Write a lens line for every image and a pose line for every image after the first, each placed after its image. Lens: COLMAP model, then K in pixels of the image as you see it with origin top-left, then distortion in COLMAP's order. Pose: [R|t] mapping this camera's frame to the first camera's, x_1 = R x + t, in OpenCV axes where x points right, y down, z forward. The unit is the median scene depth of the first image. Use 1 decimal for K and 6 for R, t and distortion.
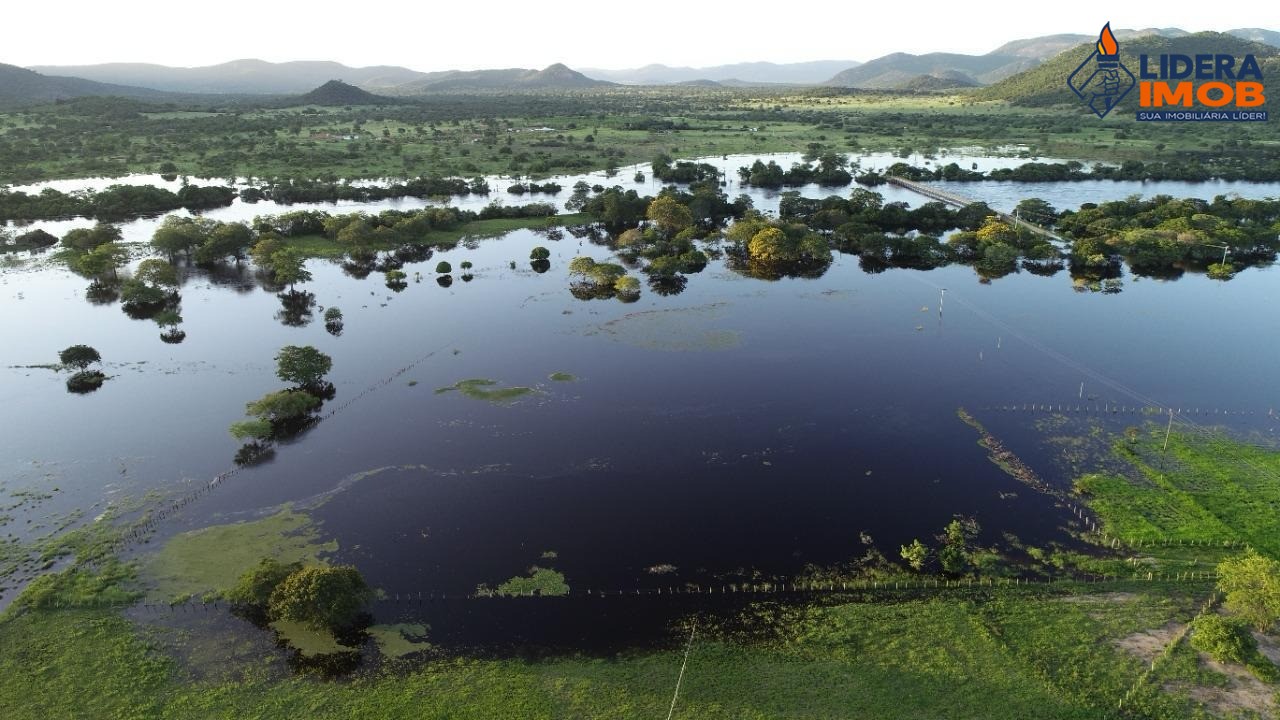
lens RADIAL K [[850.3, 0, 641.6], [0, 850.3, 368.3], [0, 0, 1]] dist [-0.004334, 0.001055]
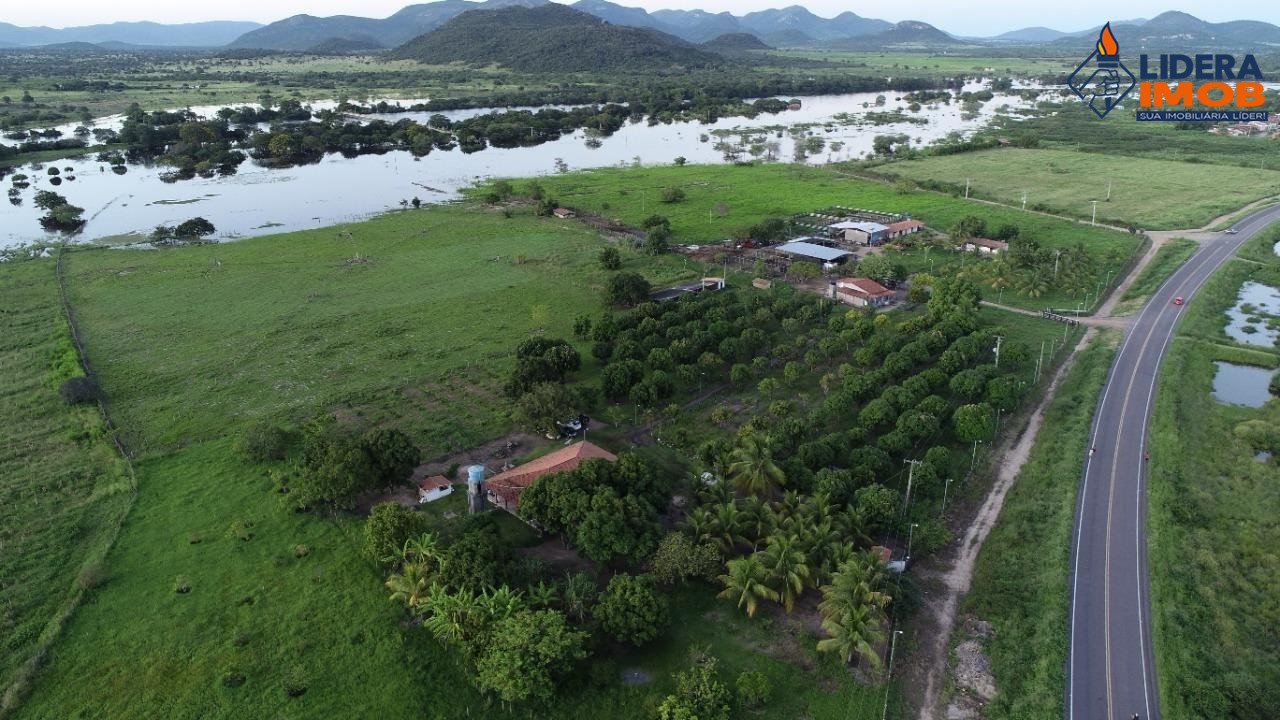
lens RADIAL K [[850.3, 0, 641.6], [0, 850.3, 368.3], [0, 0, 1]] dist [-0.004334, 0.001055]
pose [[0.806147, -0.209810, 0.553270, -0.100232], [0.188058, 0.977393, 0.096632, 0.086259], [-0.561036, 0.026147, 0.827378, -0.247450]]
